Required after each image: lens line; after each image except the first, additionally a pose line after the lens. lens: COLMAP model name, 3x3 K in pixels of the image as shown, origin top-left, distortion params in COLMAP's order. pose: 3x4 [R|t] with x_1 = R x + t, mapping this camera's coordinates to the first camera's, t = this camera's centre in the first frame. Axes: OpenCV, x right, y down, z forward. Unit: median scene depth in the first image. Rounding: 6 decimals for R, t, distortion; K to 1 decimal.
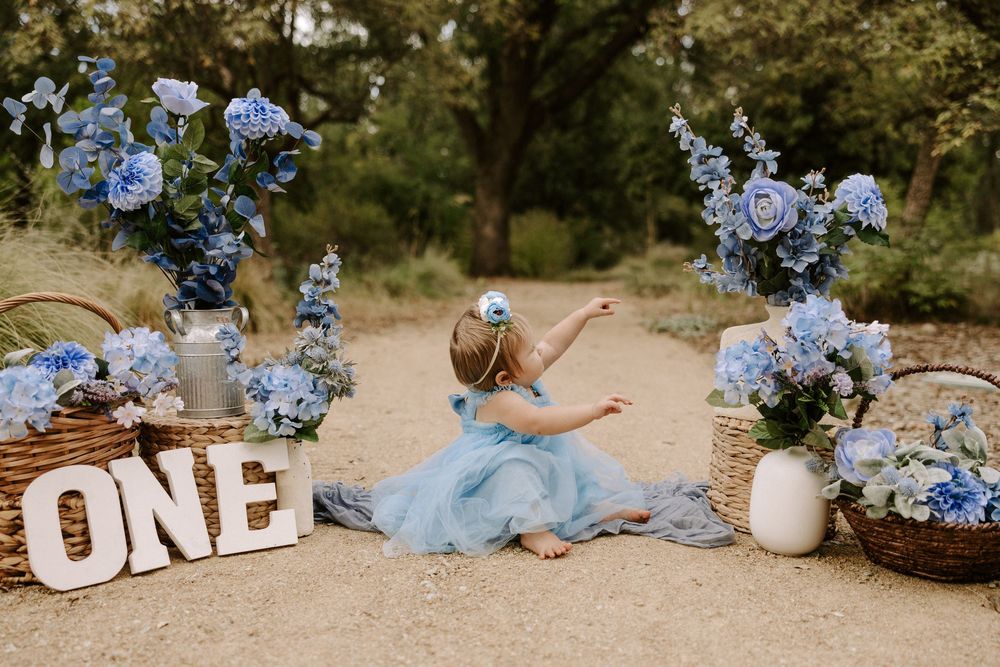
lens RADIAL K [[944.3, 0, 501.0], [0, 944.3, 361.2], [0, 0, 1]] dist [-0.014259, -0.004445]
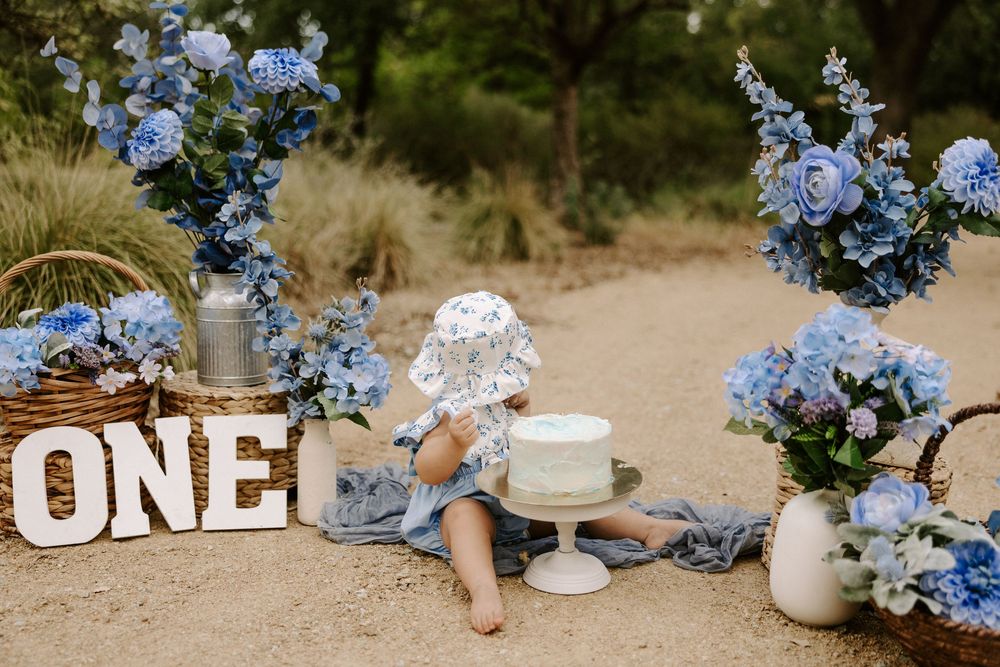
lens RADIAL K [[1130.3, 0, 500.0], [0, 1130.3, 333.5], [0, 0, 1]] dist [-0.007565, -0.008443]
pose [[0.934134, 0.071355, -0.349716, 0.350858], [-0.056274, 0.997002, 0.053111, -0.069633], [0.352458, -0.029933, 0.935349, 0.021644]]
